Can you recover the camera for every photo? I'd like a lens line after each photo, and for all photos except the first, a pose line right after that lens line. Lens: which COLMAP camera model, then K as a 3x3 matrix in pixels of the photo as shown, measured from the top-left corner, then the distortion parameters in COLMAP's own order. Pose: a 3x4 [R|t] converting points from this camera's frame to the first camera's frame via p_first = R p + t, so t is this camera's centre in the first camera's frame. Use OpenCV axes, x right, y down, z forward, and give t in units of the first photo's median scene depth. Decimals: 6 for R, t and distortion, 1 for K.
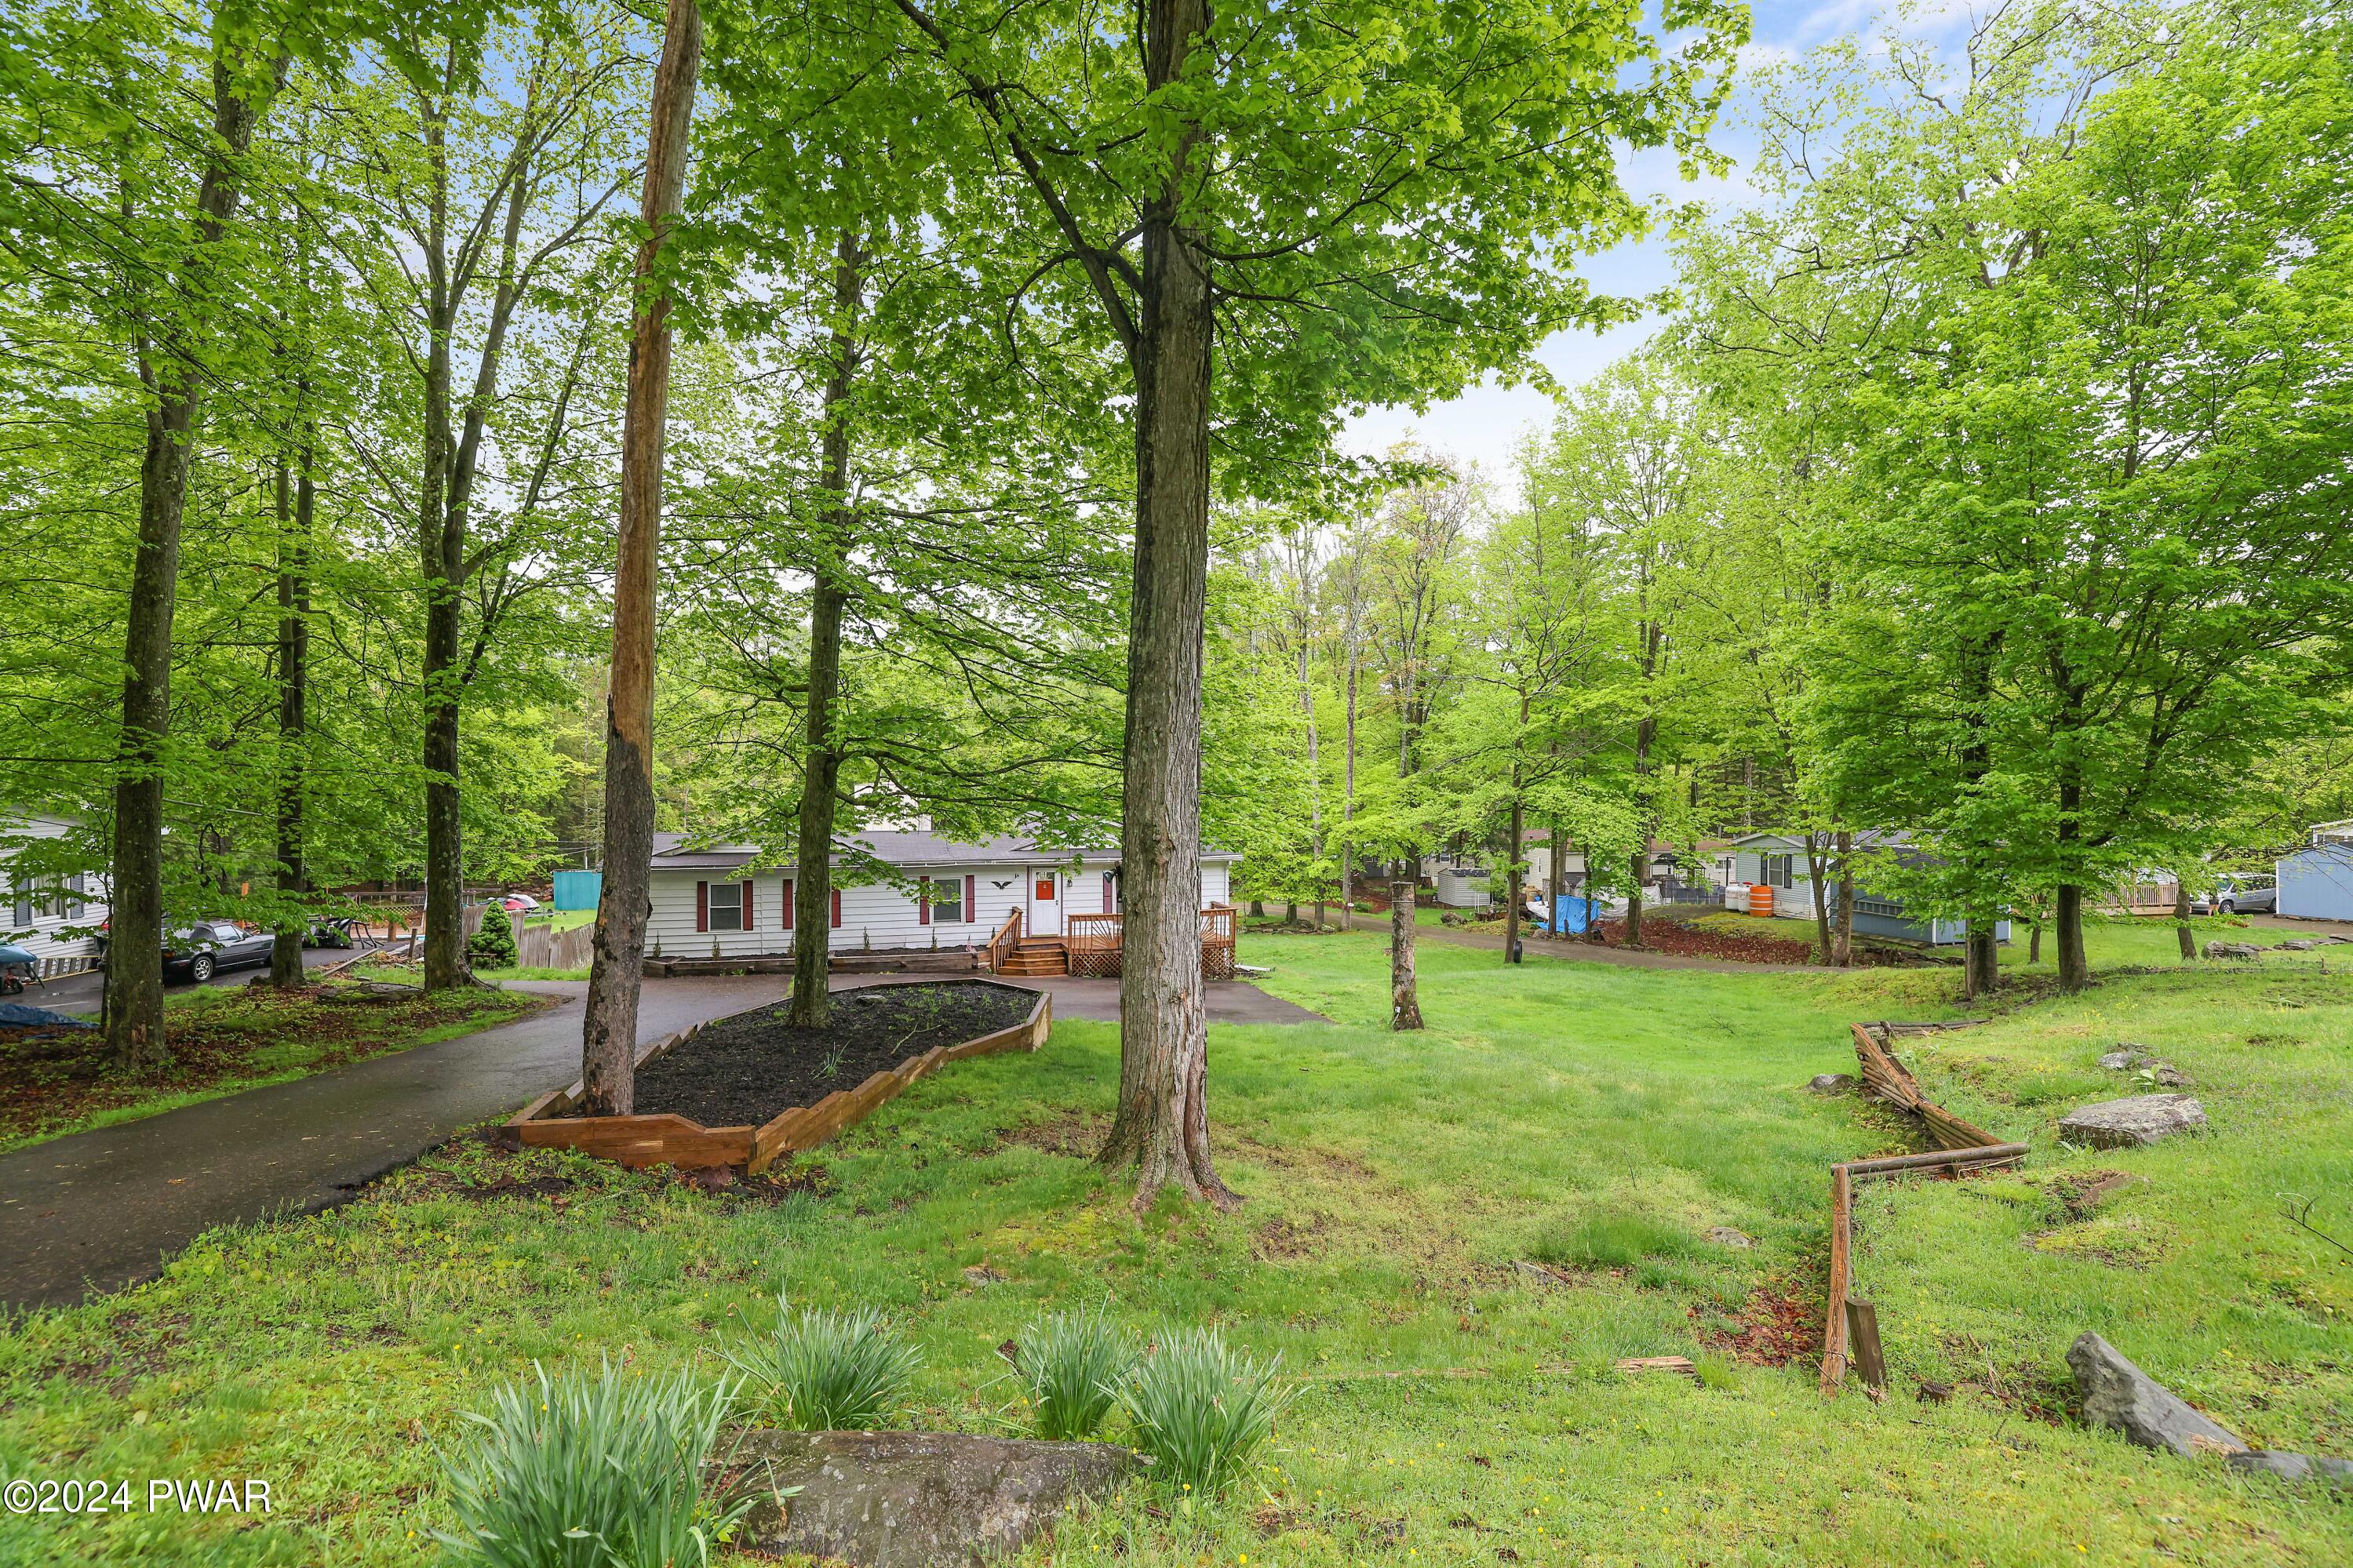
lens RADIAL K [[1030.5, 0, 1172.8], [0, 1030.5, 788.8], [0, 0, 1]] dist [-0.028307, 0.001485]
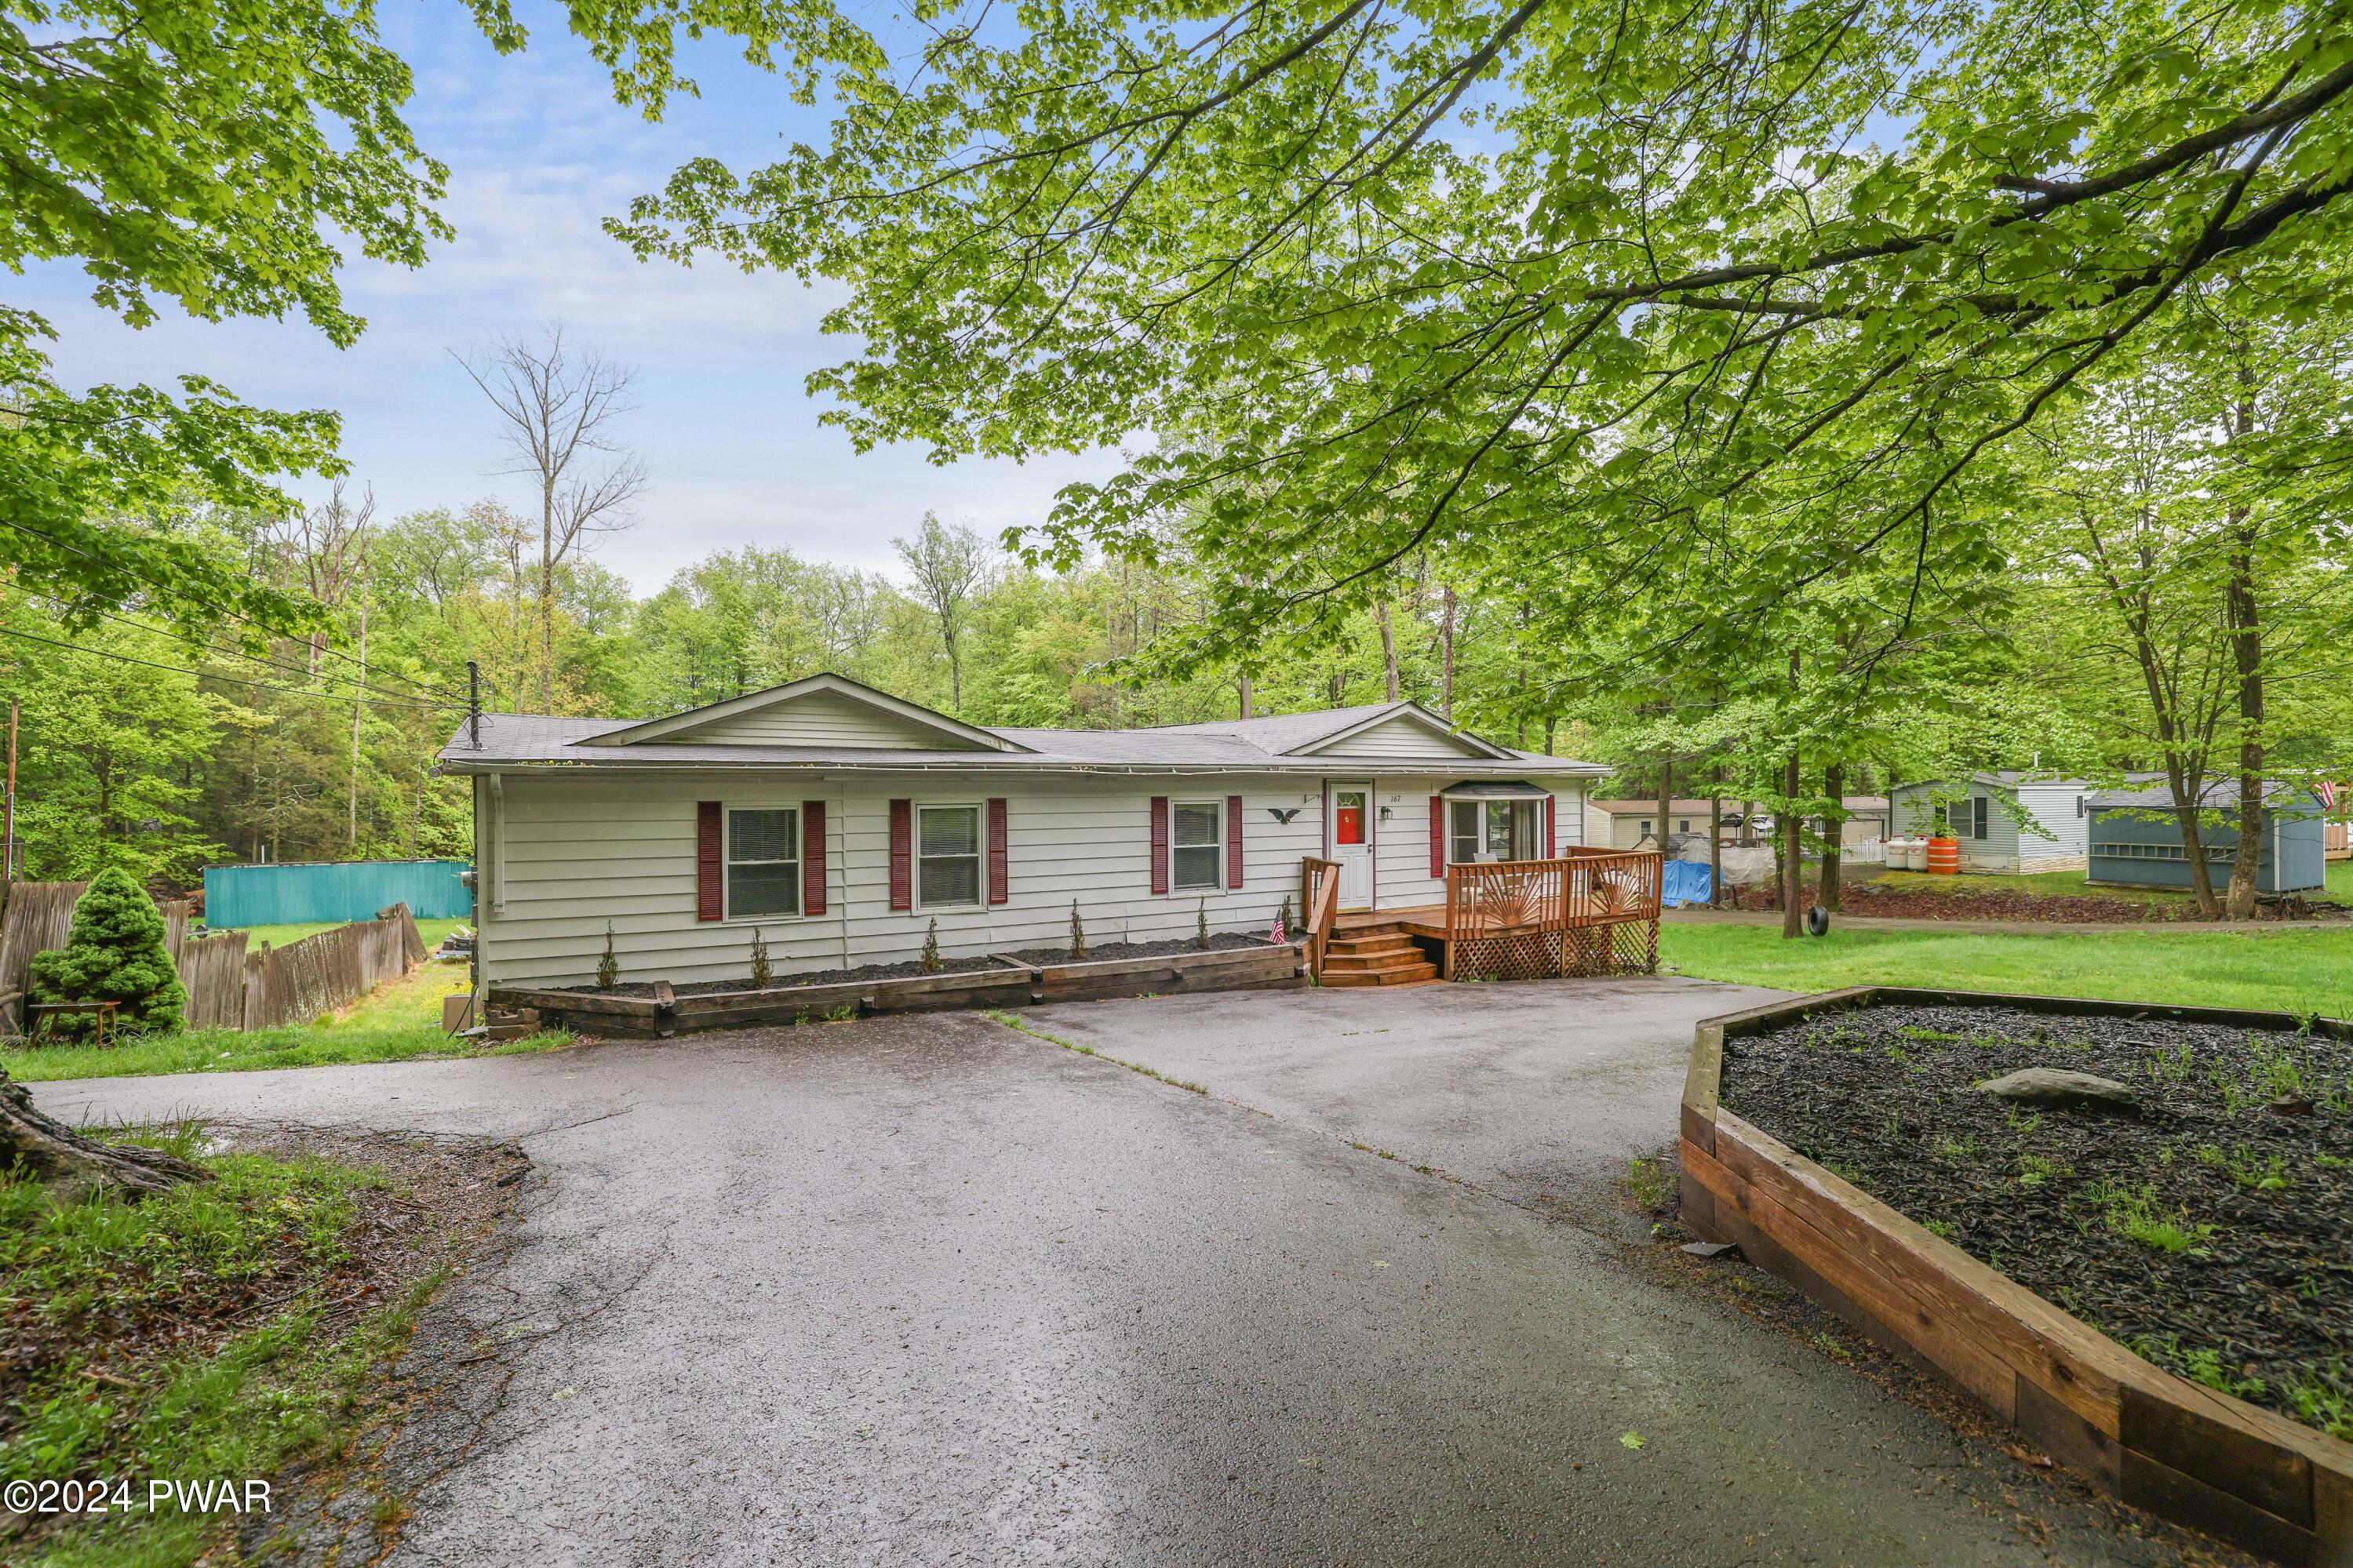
lens RADIAL K [[1030.5, 0, 1182.9], [0, 1030.5, 774.5], [0, 0, 1]] dist [-0.028307, 0.001485]
pose [[0.969648, -0.003679, 0.244476, -0.349733], [0.009017, 0.999745, -0.020717, 0.083992], [-0.244337, 0.022292, 0.969434, 0.509444]]
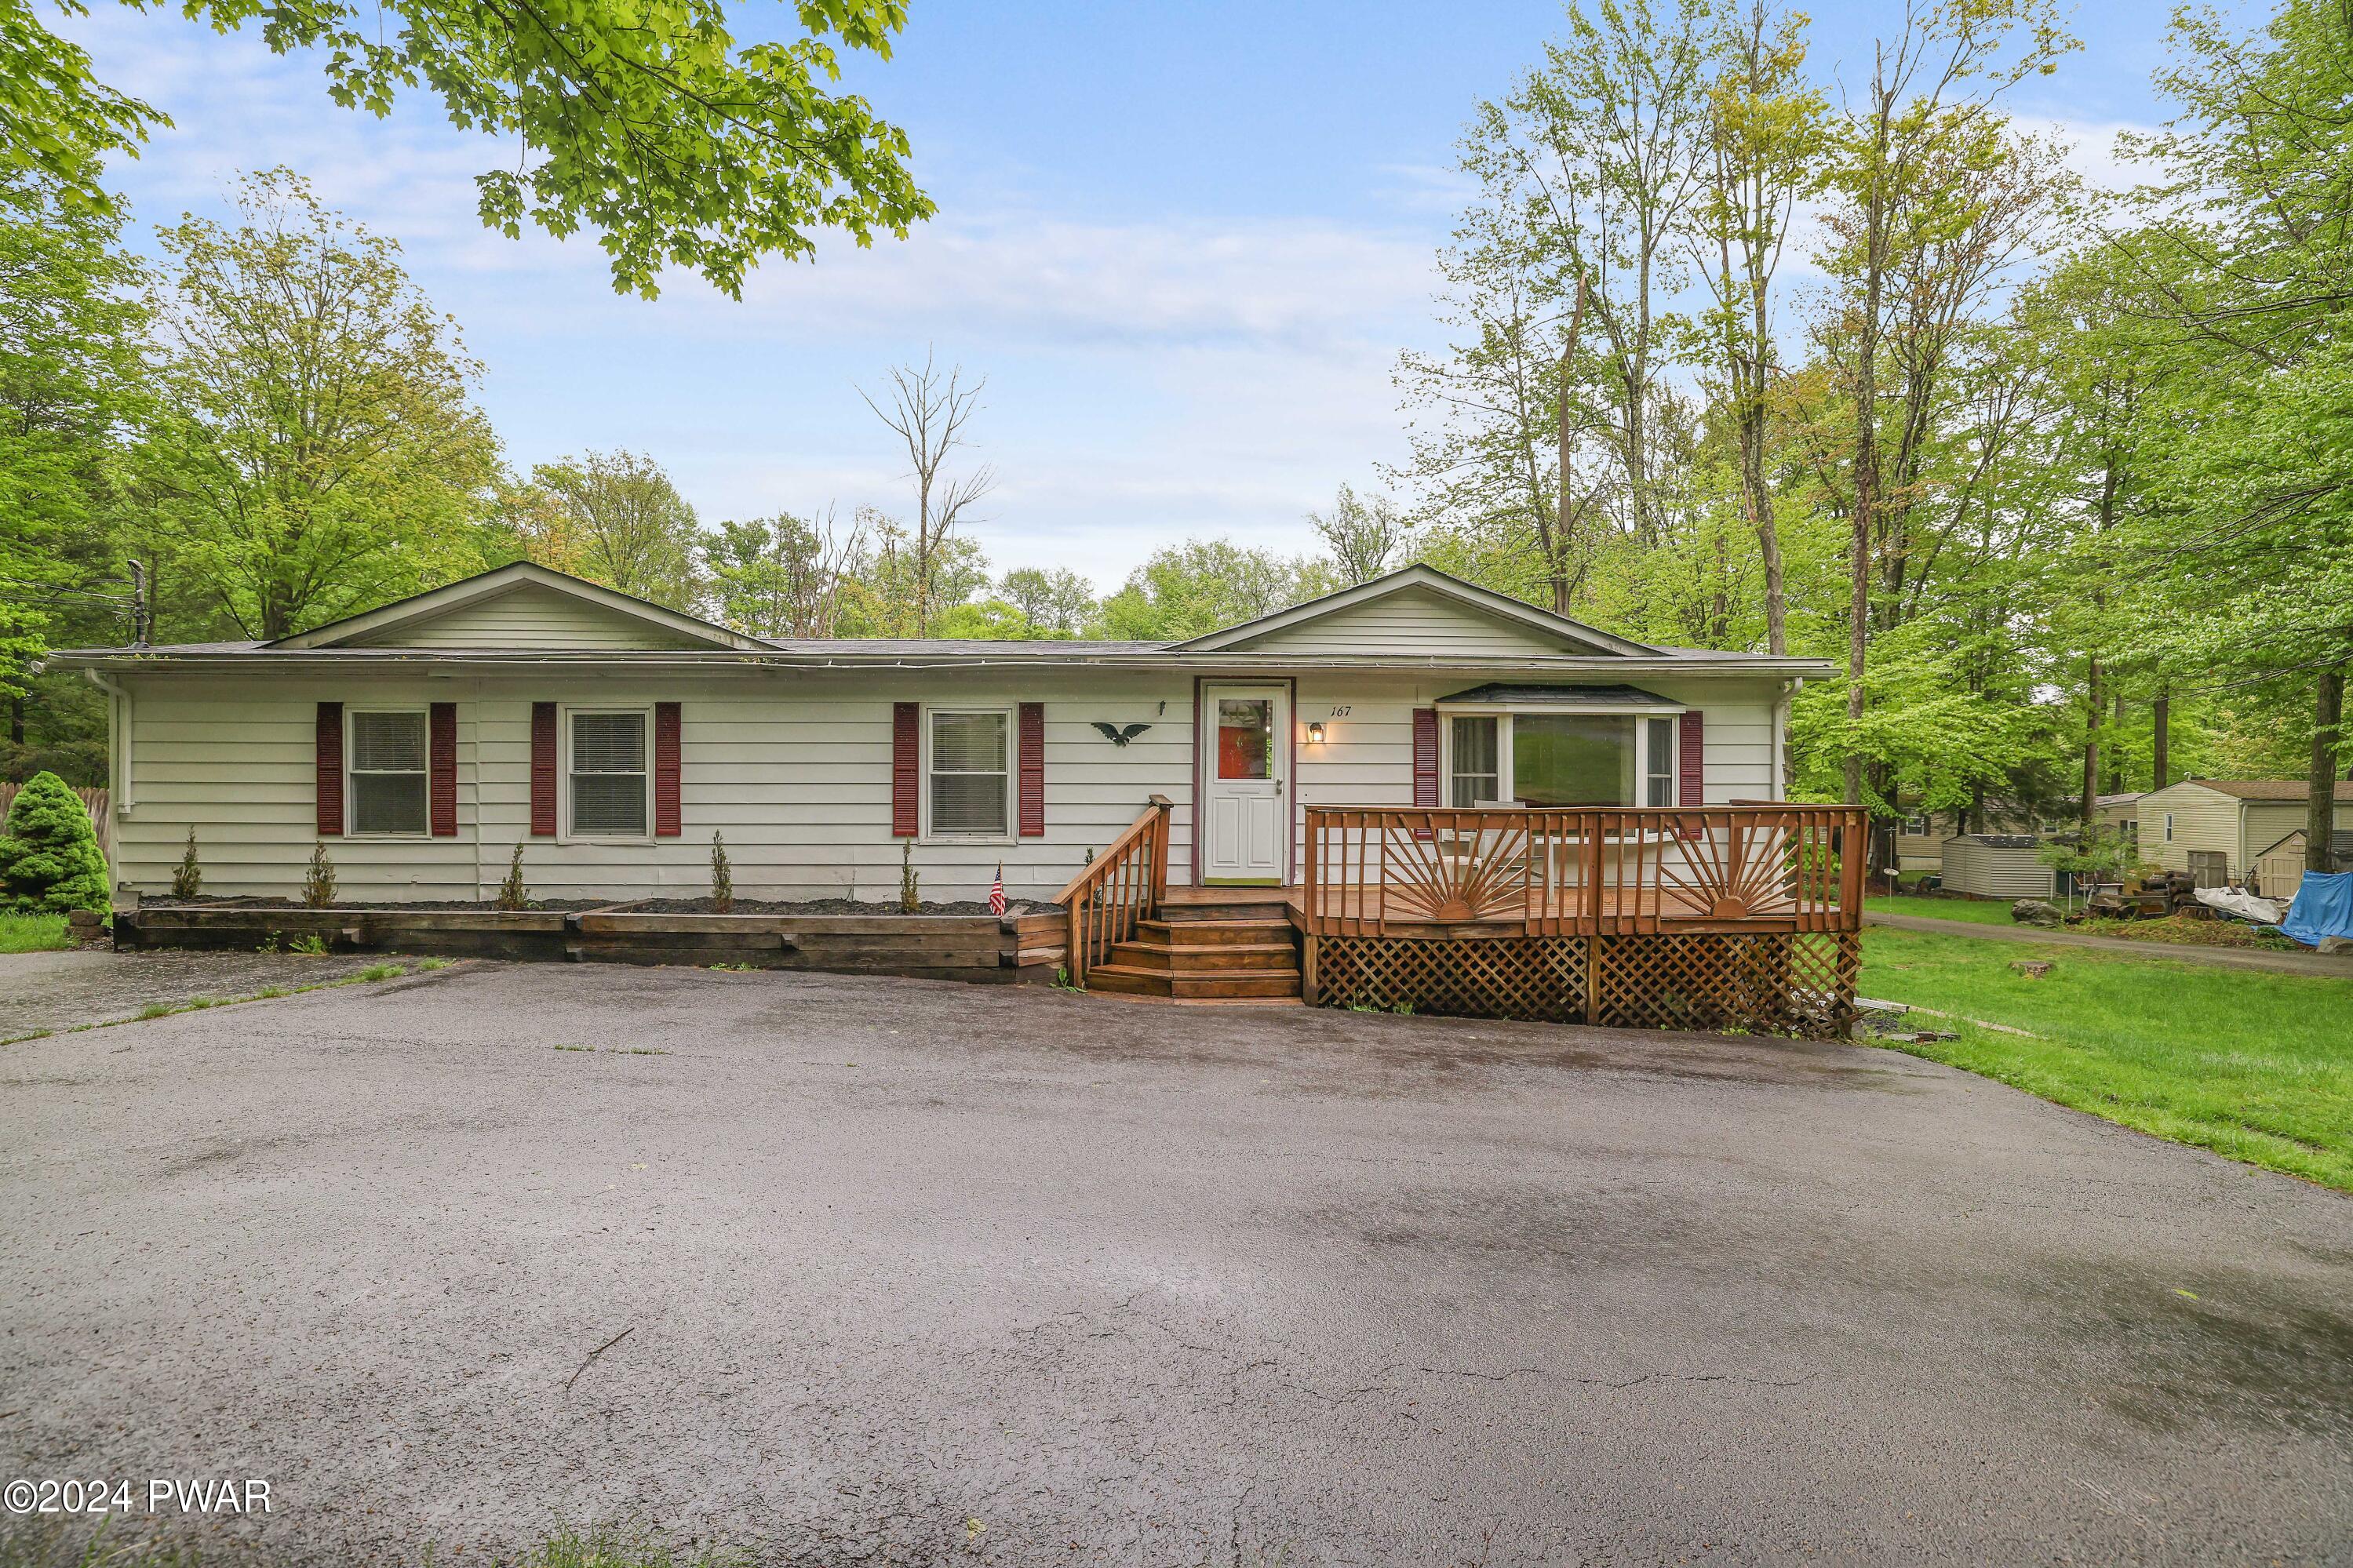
lens RADIAL K [[1030.5, 0, 1175.7], [0, 1030.5, 796.7], [0, 0, 1]] dist [-0.028307, 0.001485]
pose [[0.967532, 0.003069, -0.252730, -0.059421], [-0.001459, 0.999977, 0.006557, 0.114511], [0.252744, -0.005975, 0.967515, 0.672526]]
